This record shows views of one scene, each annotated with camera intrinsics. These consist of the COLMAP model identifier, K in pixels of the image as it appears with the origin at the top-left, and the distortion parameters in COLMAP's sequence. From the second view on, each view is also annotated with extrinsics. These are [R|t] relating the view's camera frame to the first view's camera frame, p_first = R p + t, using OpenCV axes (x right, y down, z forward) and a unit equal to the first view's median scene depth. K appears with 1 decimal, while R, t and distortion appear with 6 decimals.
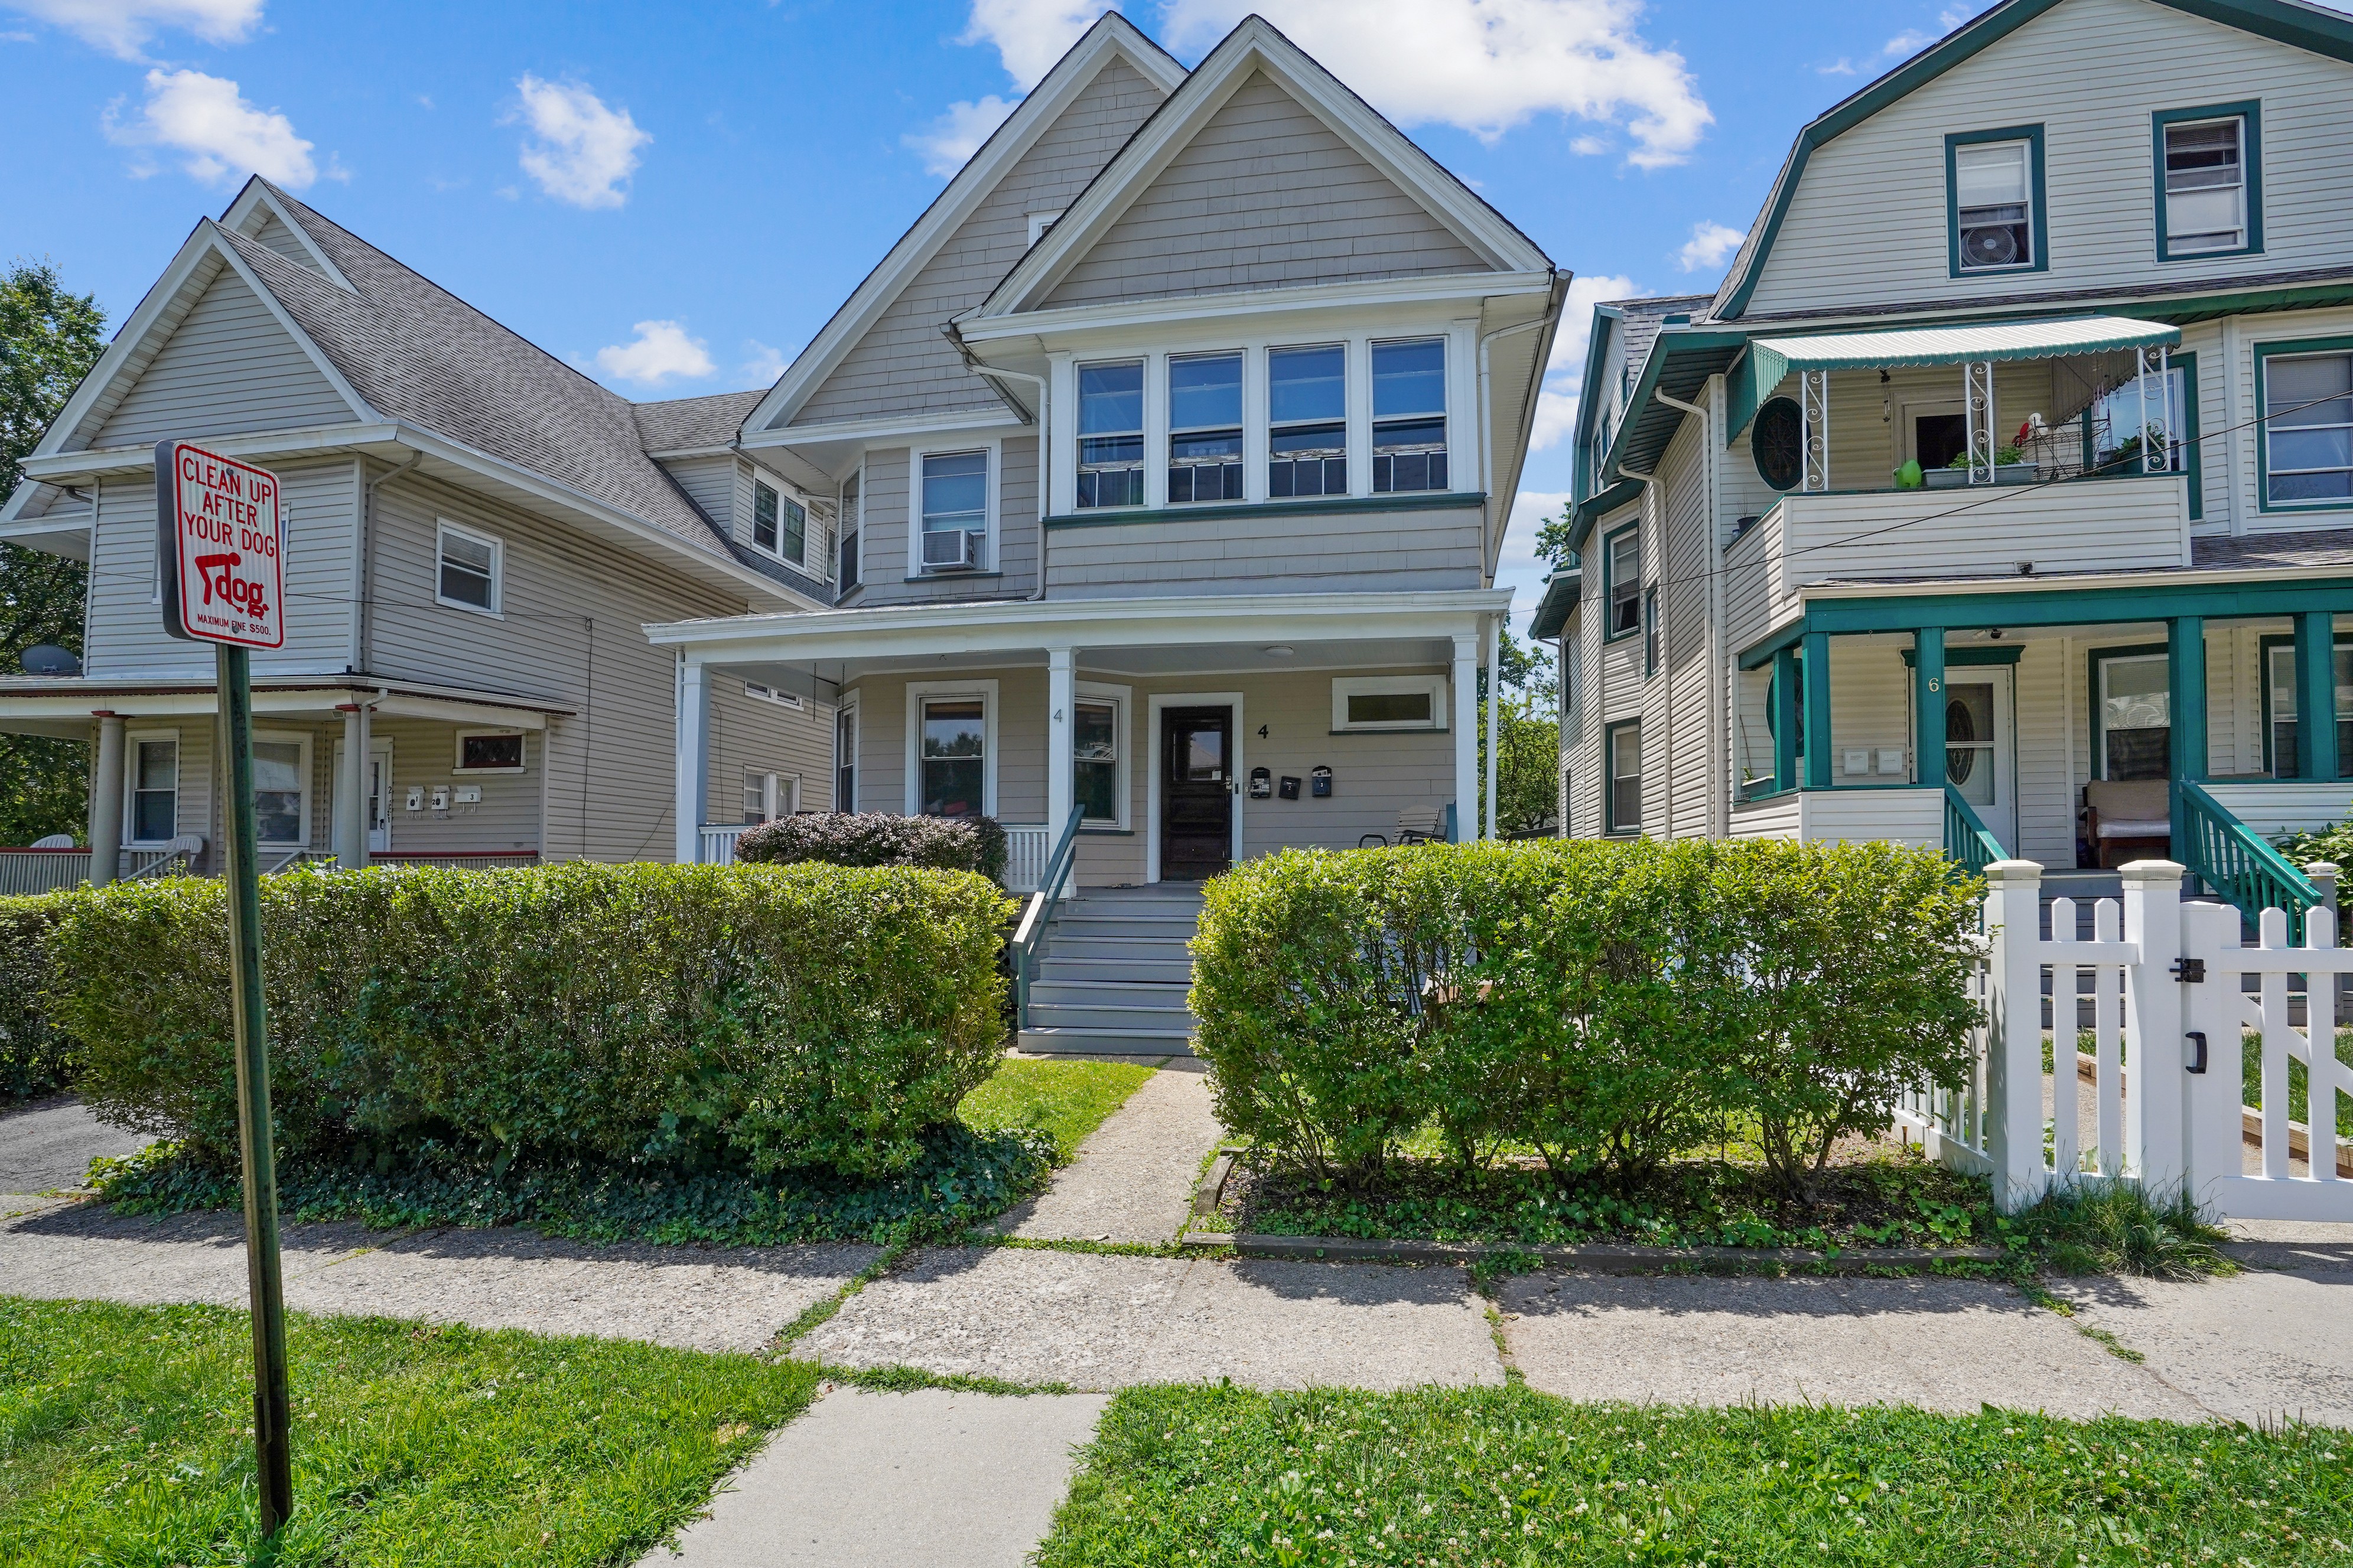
lens RADIAL K [[1109.5, 0, 1193.7], [0, 1109.5, 849.1], [0, 0, 1]] dist [-0.065056, 0.022247]
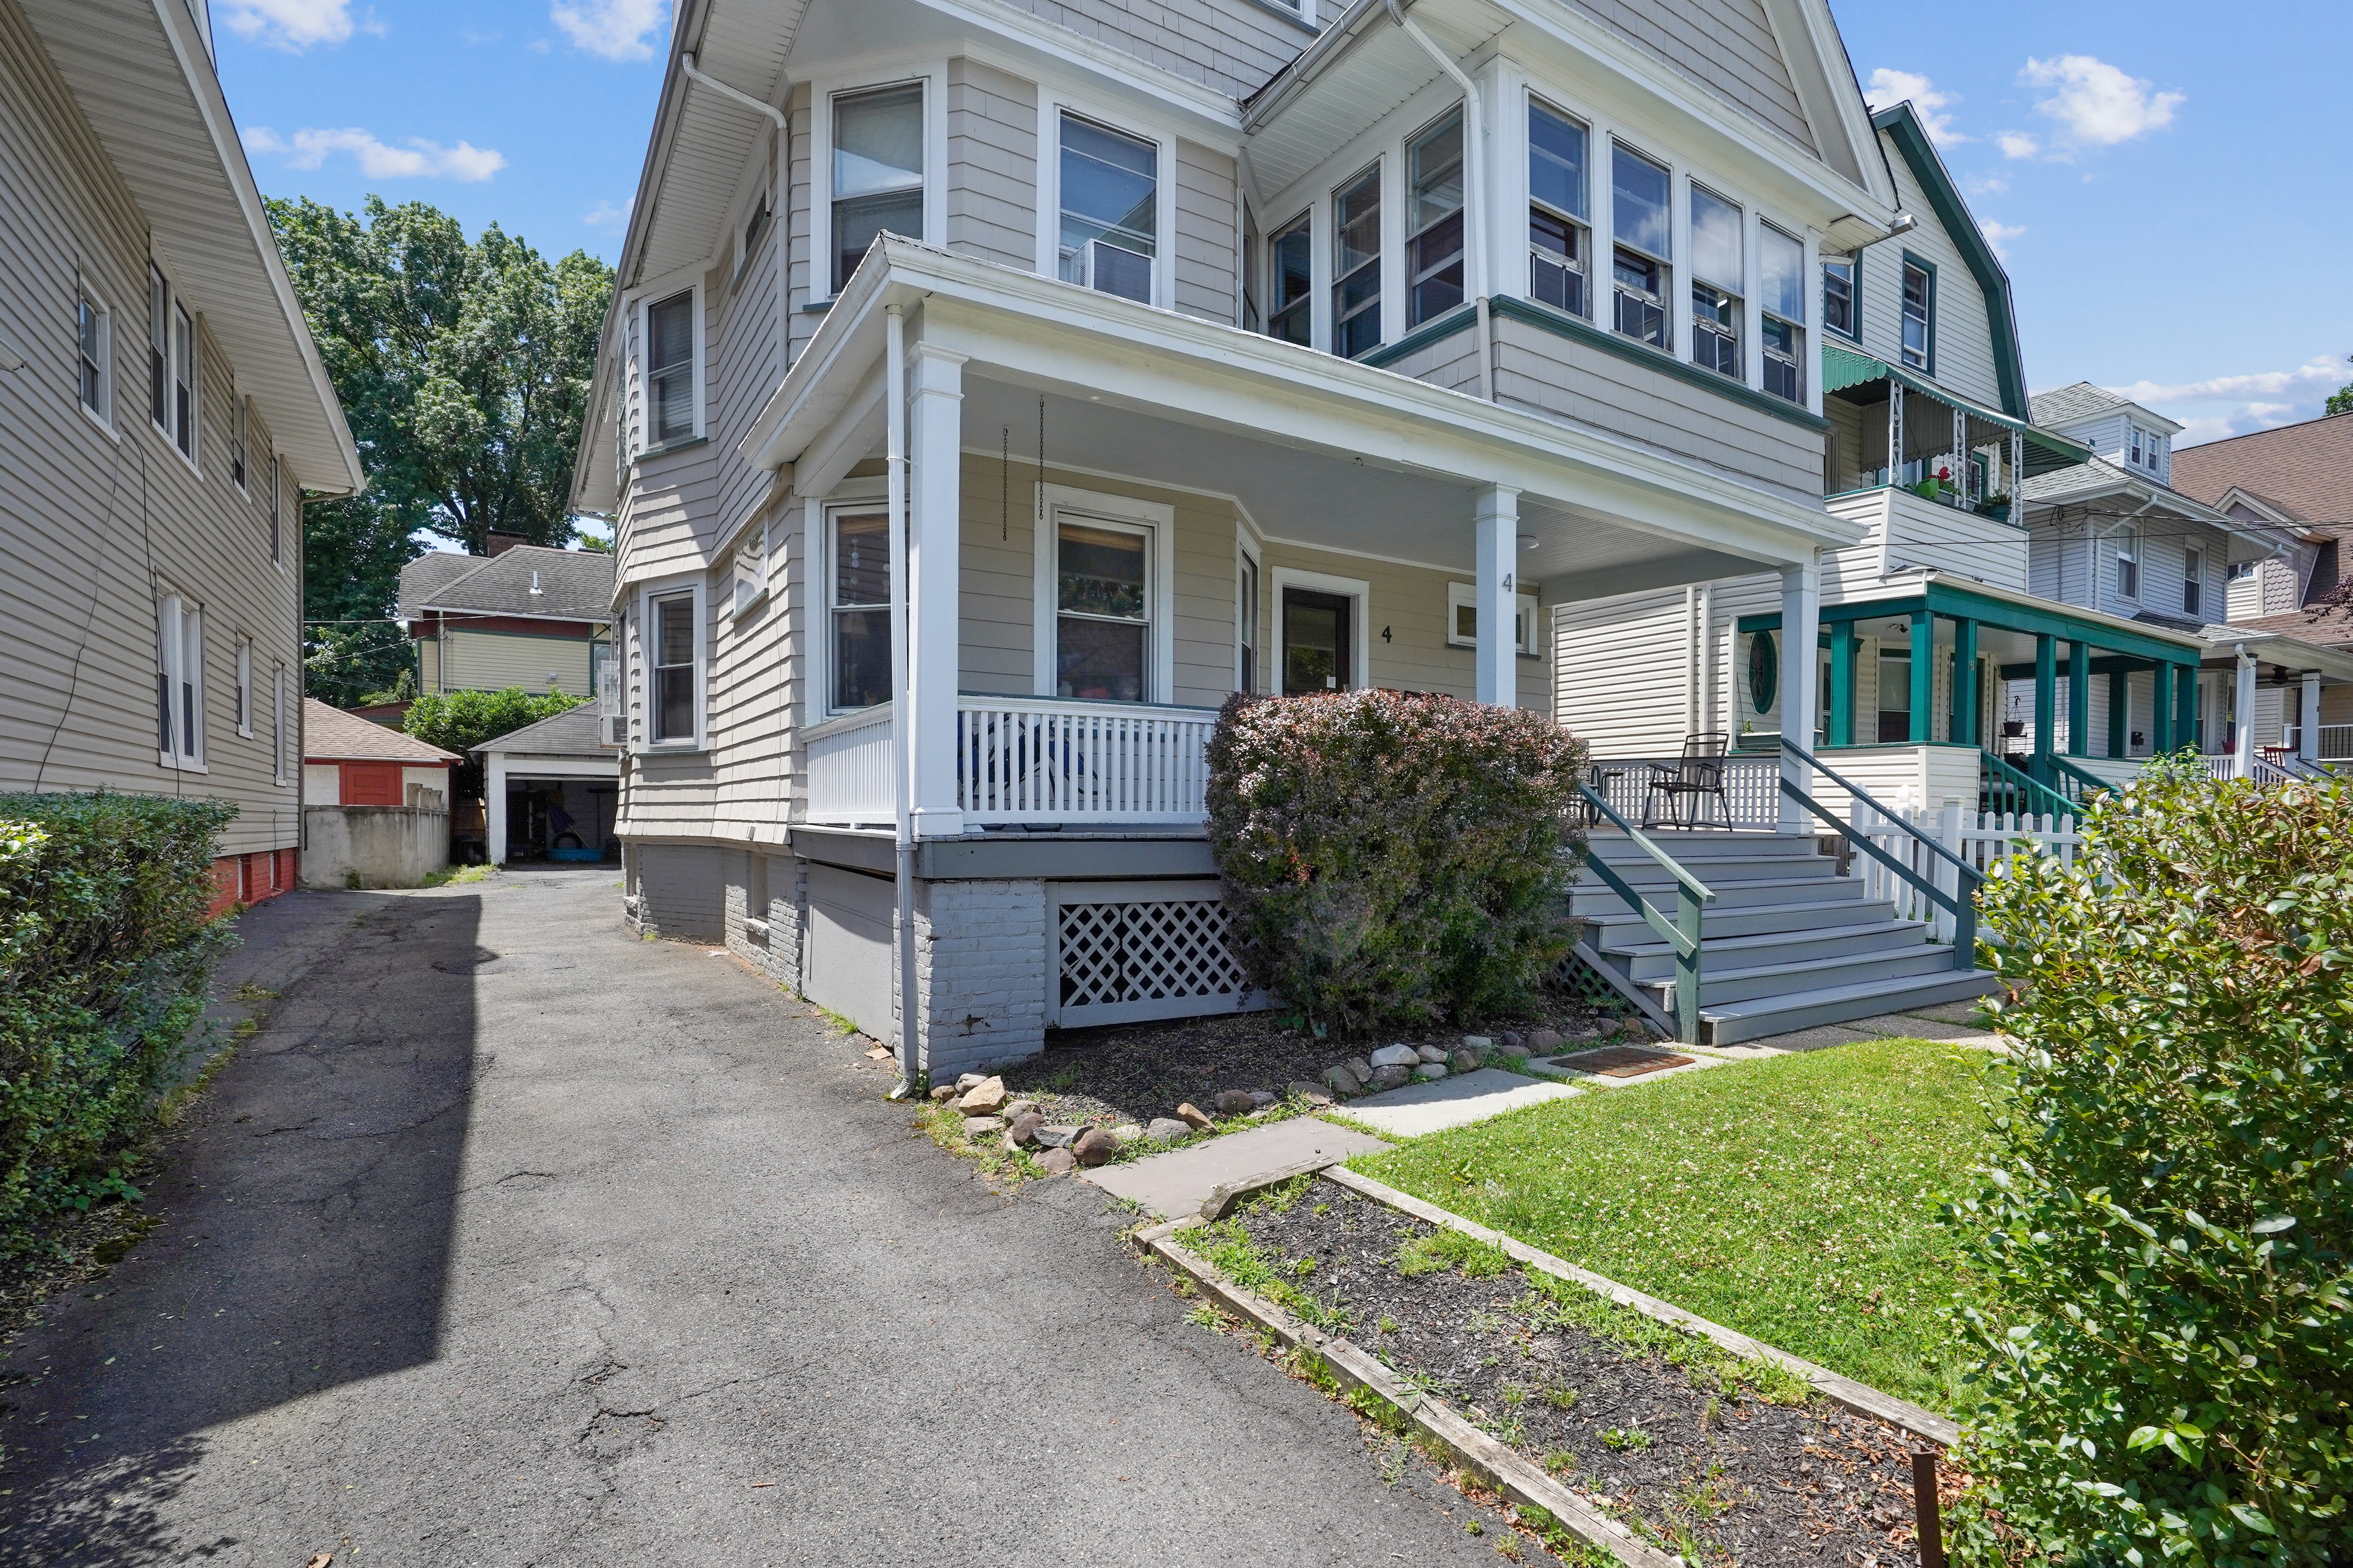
lens RADIAL K [[1153.5, 0, 1224.0], [0, 1153.5, 845.2], [0, 0, 1]] dist [-0.053330, 0.025547]
pose [[0.723789, -0.007478, 0.689981, -0.764590], [-0.025262, 0.998984, 0.037326, 0.025702], [-0.689559, -0.044446, 0.722864, 0.581503]]
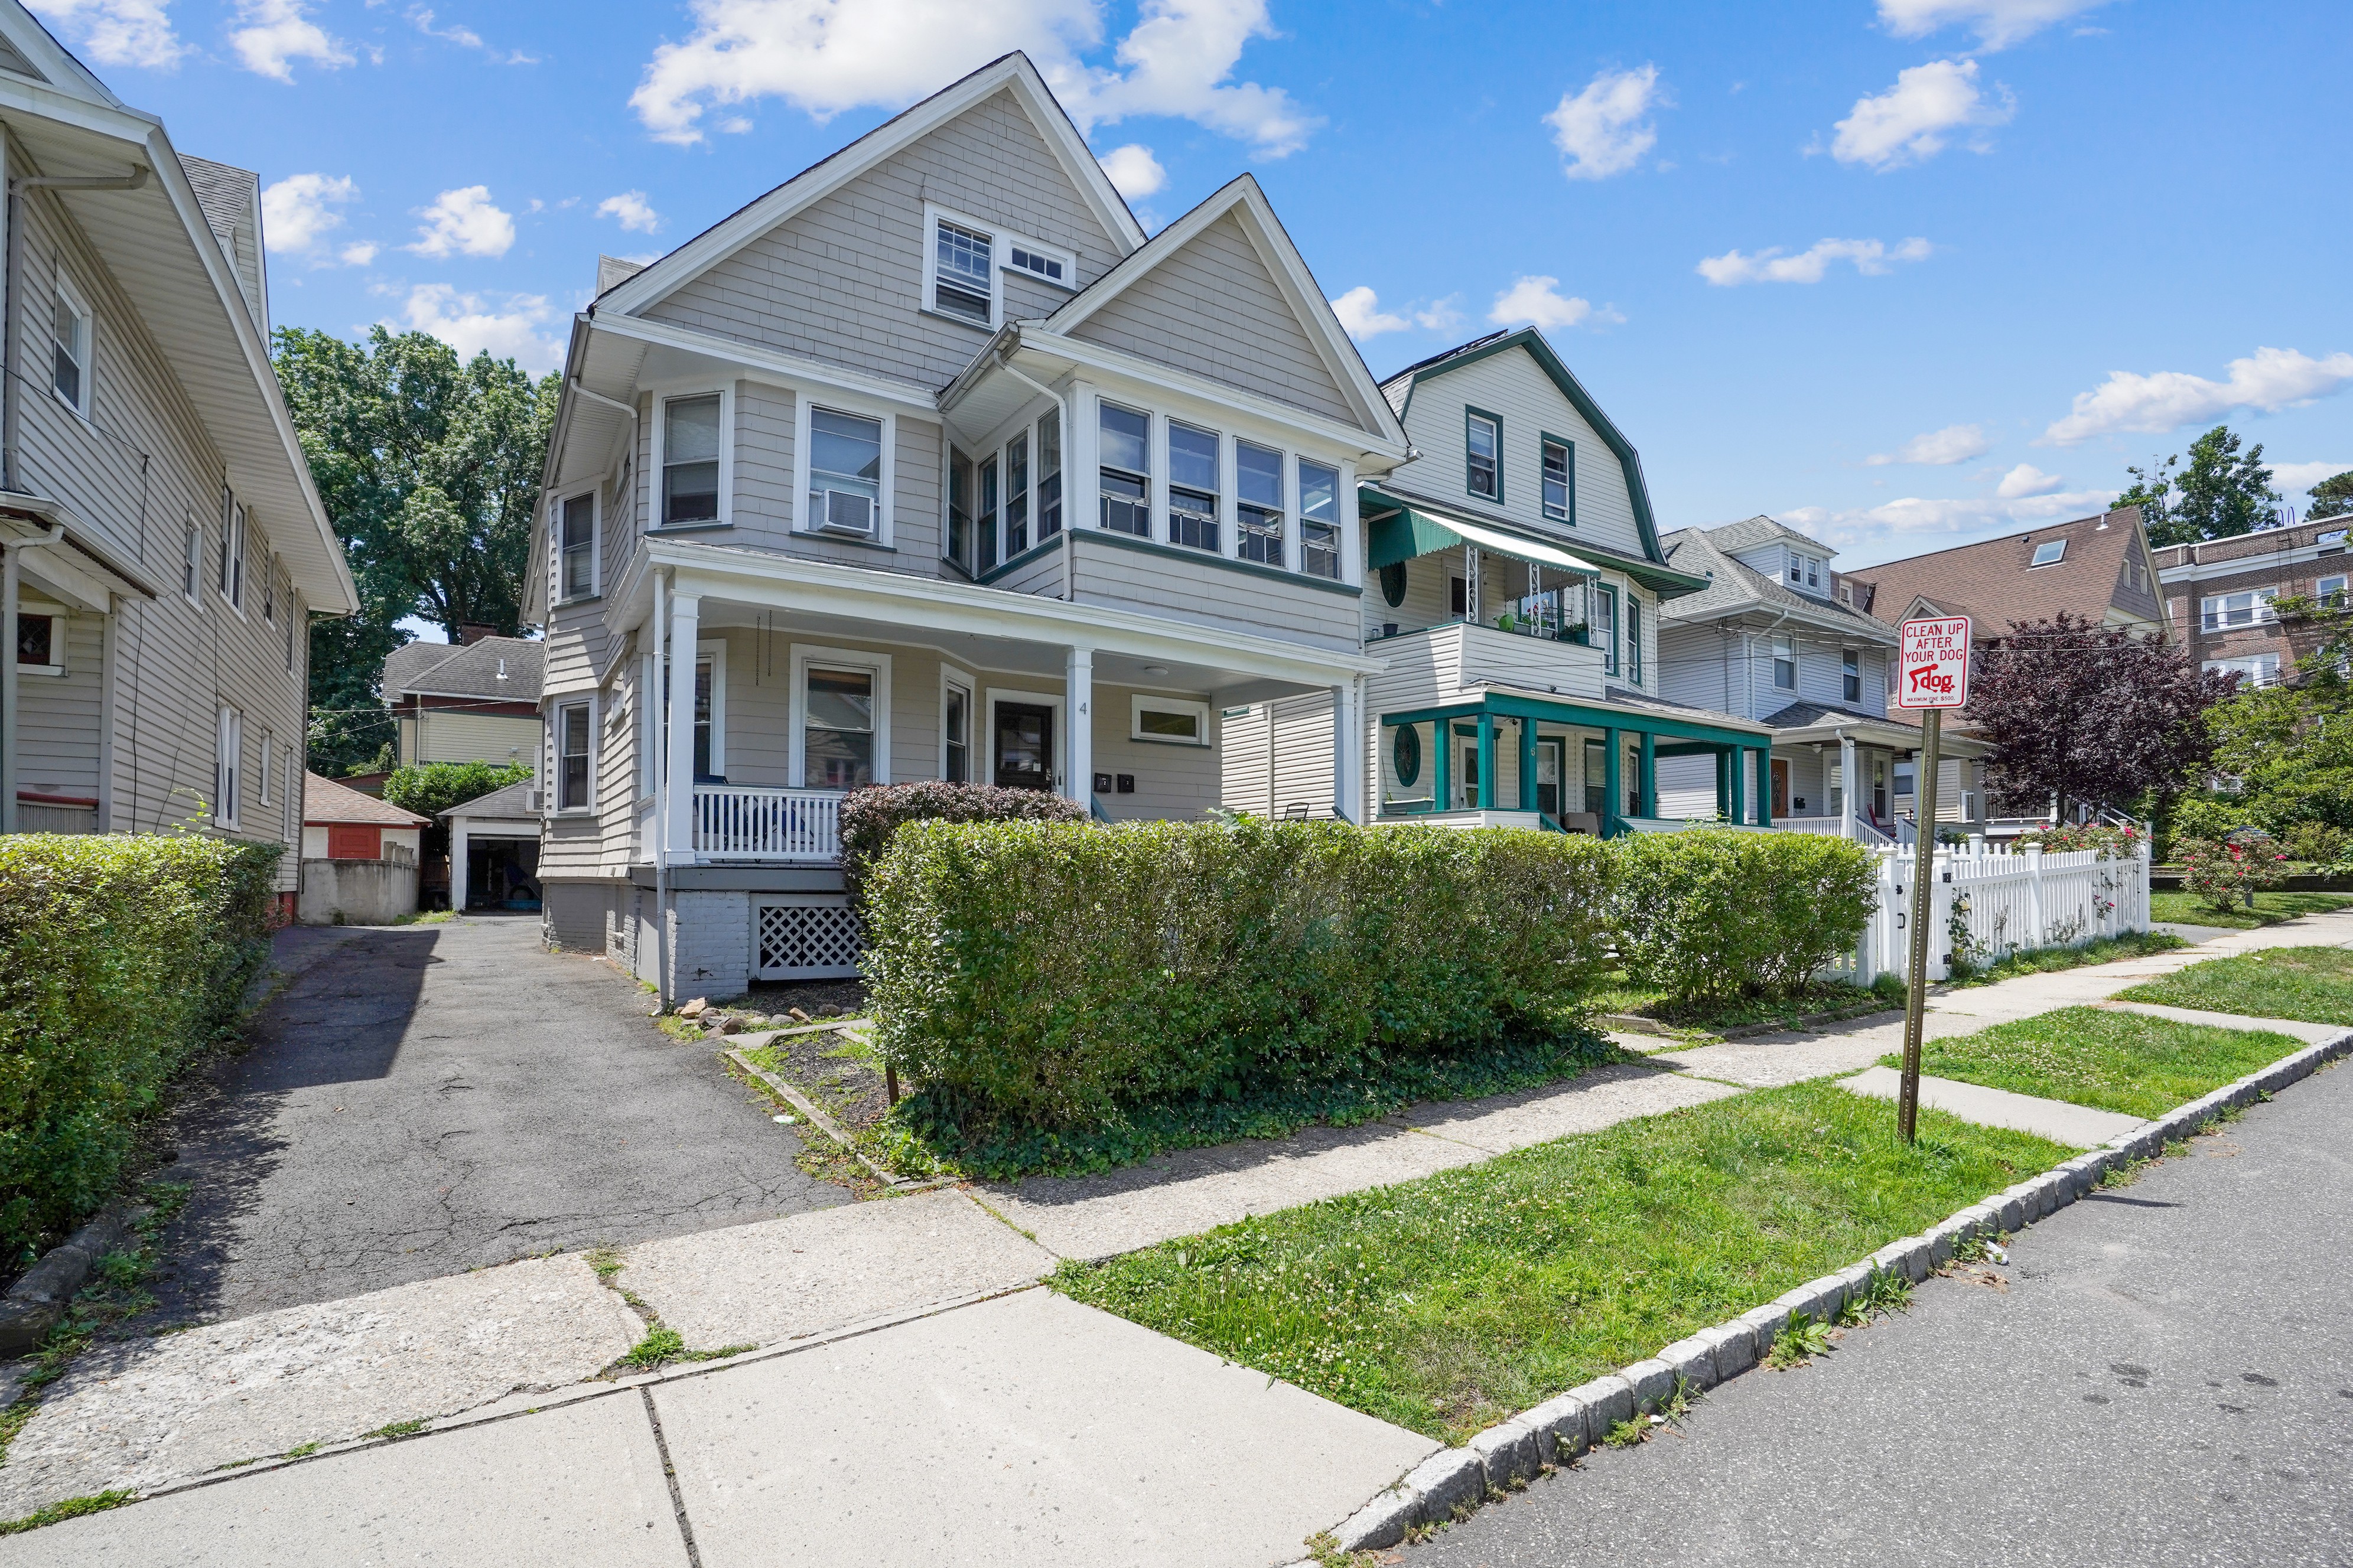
lens RADIAL K [[1109.5, 0, 1193.7], [0, 1109.5, 849.1], [0, 0, 1]] dist [-0.065056, 0.022247]
pose [[0.711459, 0.026372, 0.702233, -0.822637], [-0.023601, 0.999629, -0.013630, 0.034104], [-0.702331, -0.006876, 0.711817, 0.124686]]
